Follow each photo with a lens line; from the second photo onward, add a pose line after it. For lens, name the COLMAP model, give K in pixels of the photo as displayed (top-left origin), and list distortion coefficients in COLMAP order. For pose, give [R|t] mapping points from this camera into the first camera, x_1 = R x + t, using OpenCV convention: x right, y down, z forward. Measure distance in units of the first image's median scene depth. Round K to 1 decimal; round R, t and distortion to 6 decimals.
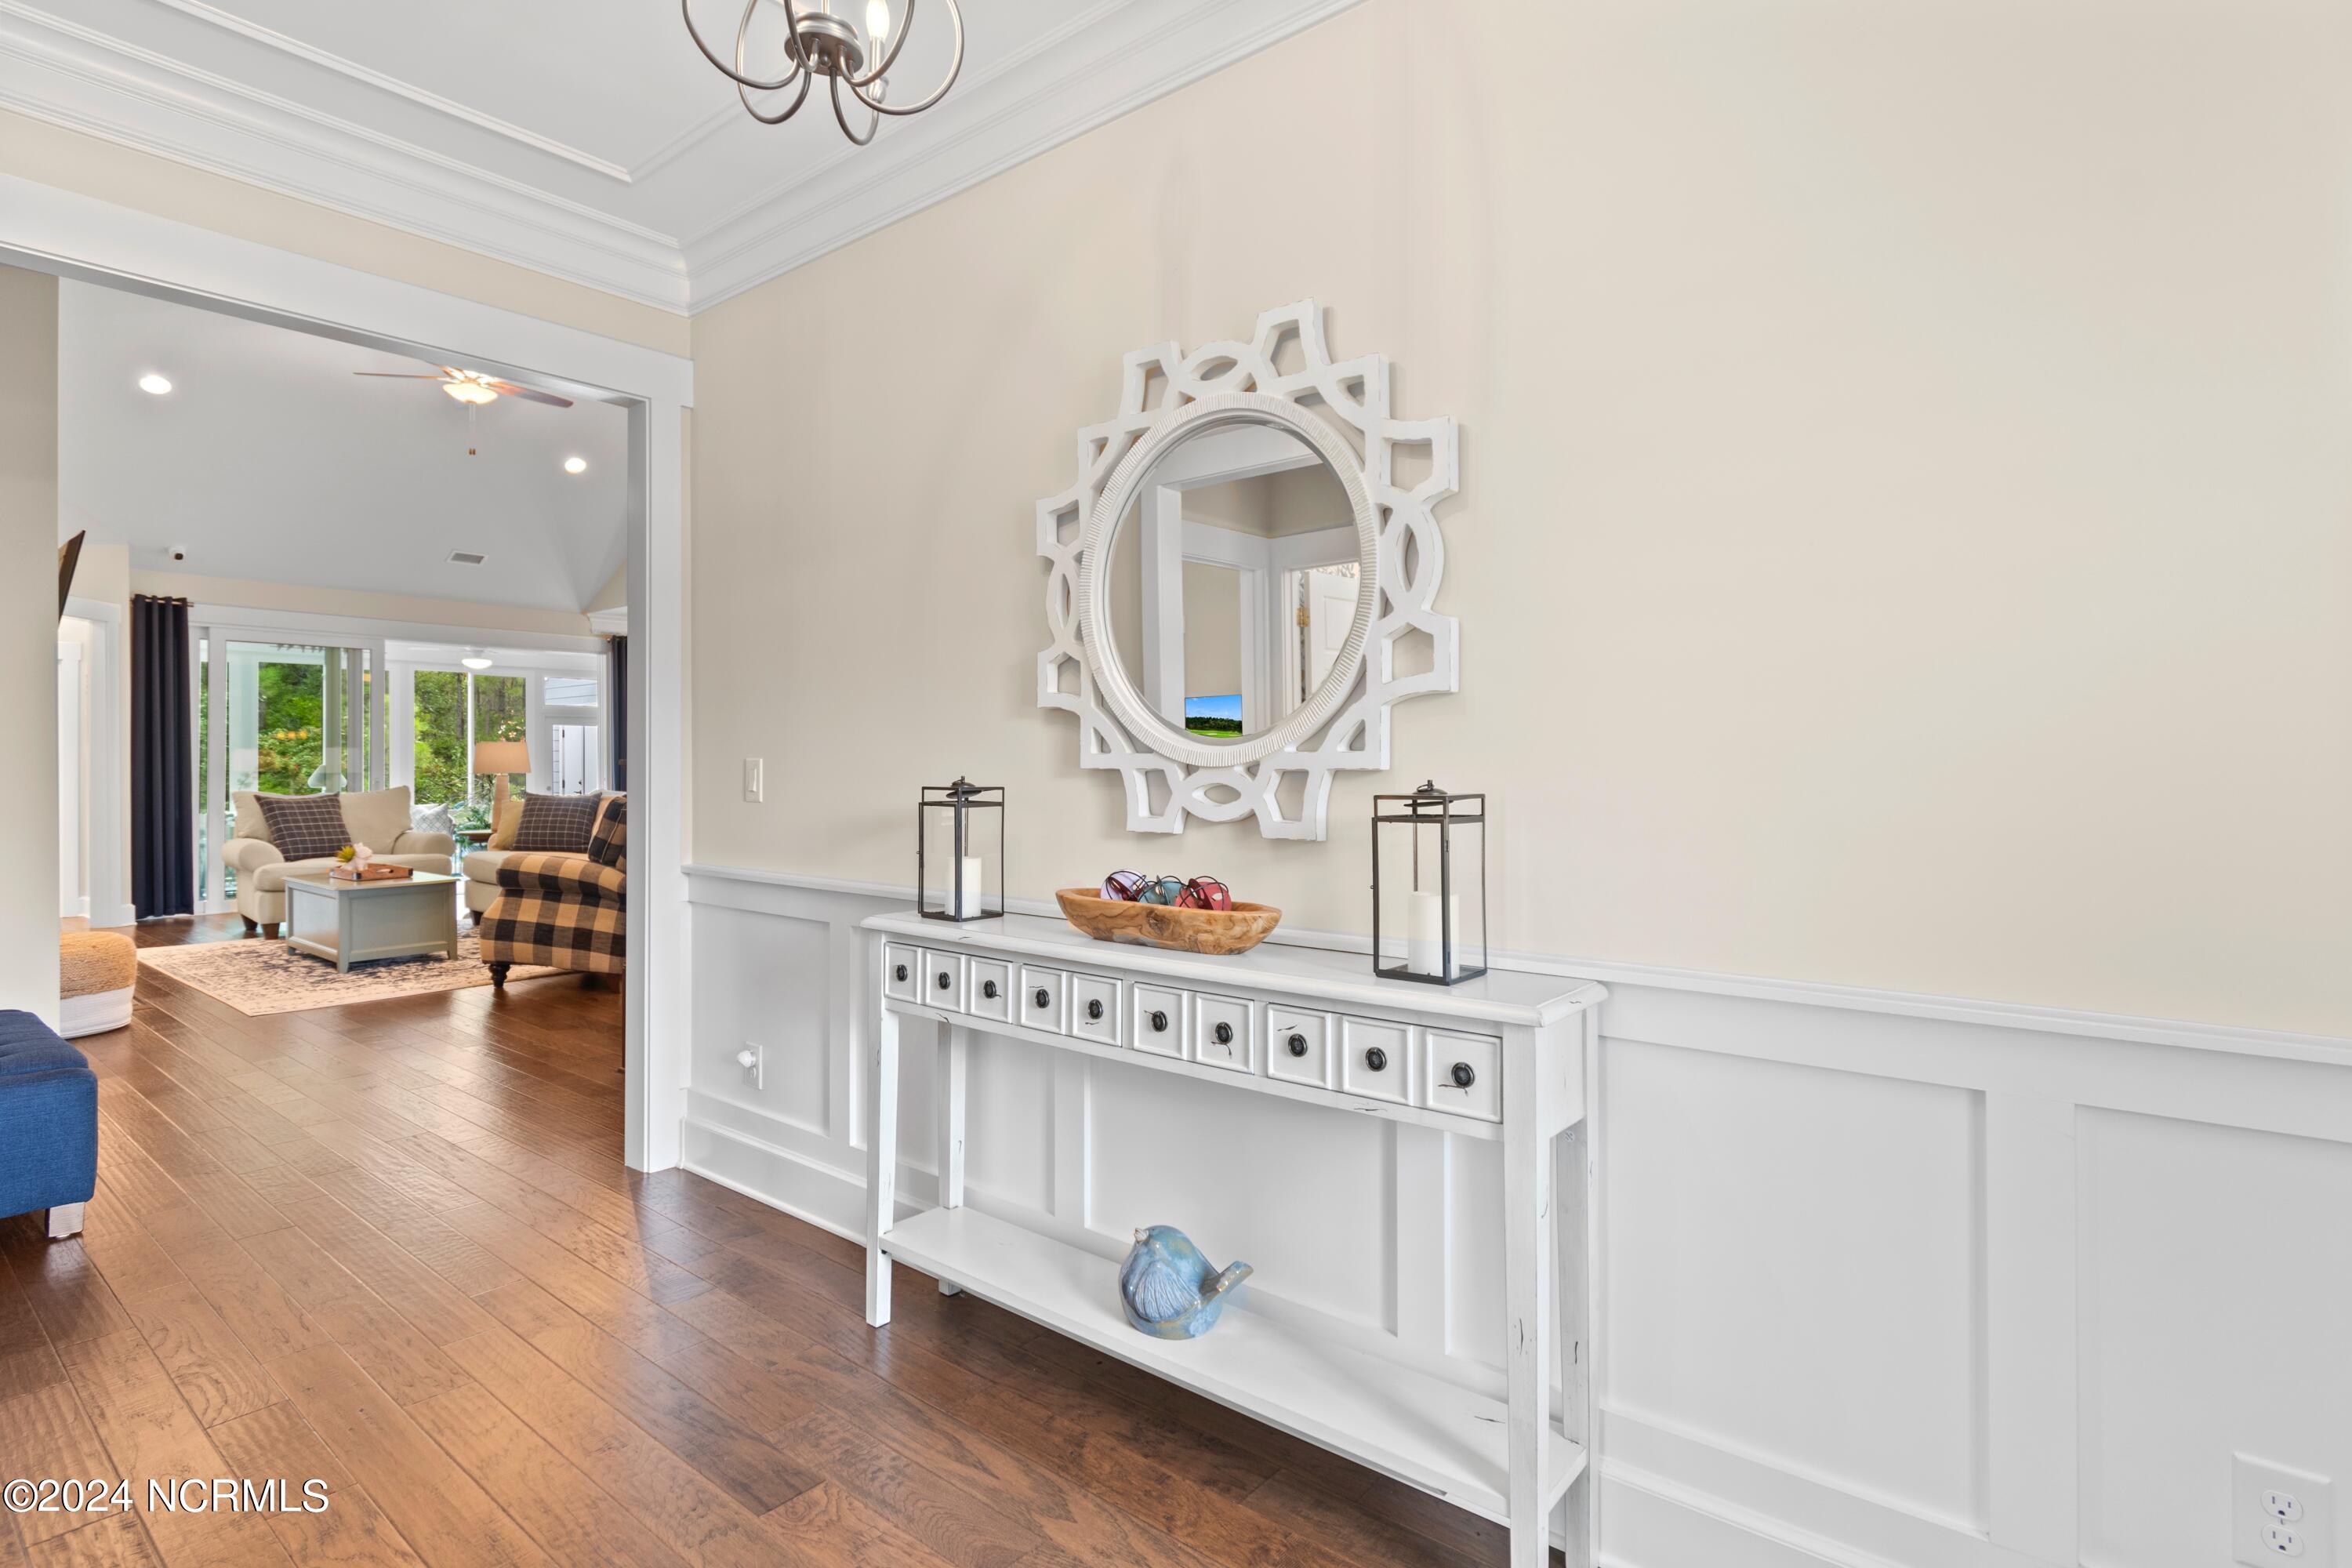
lens RADIAL K [[1167.0, 0, 1181.1], [0, 1167.0, 773.5], [0, 0, 1]] dist [0.001229, -0.000687]
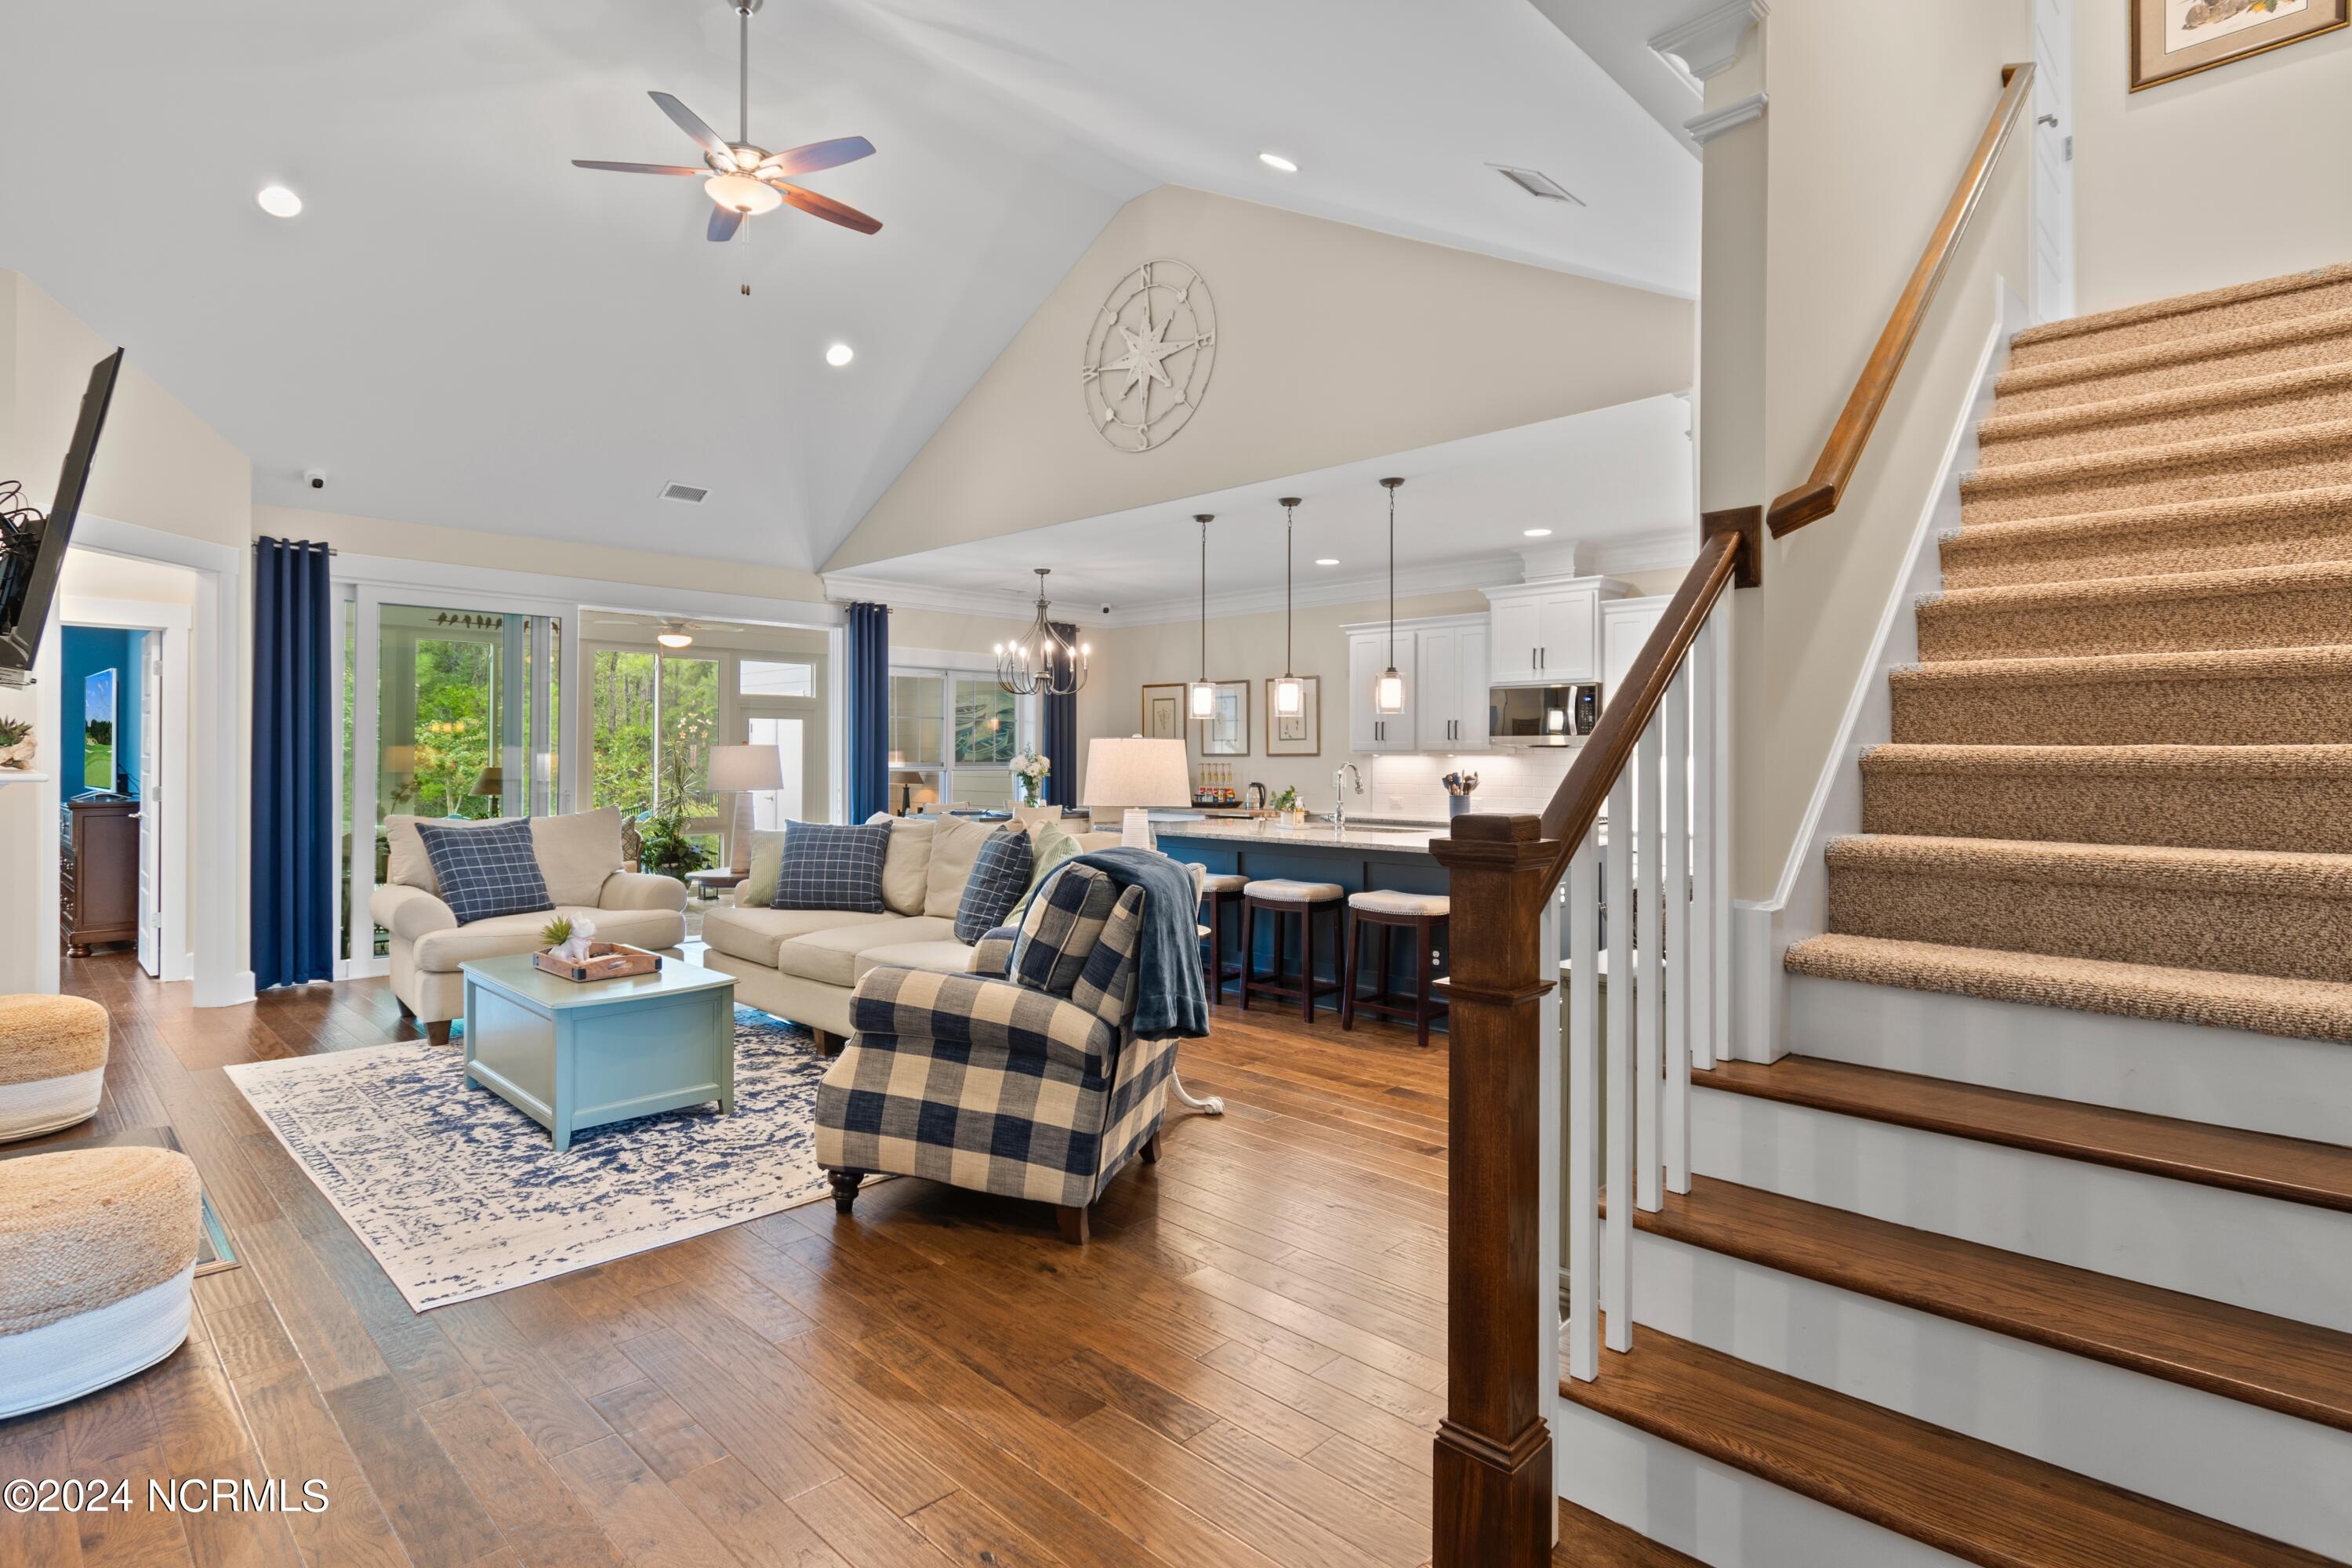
lens RADIAL K [[1167.0, 0, 1171.6], [0, 1167.0, 770.8], [0, 0, 1]] dist [0.001229, -0.000687]
pose [[0.996029, 0.009912, -0.088477, -0.304554], [-0.009639, 0.999947, 0.003522, -0.018941], [0.088507, -0.002655, 0.996072, 0.373375]]
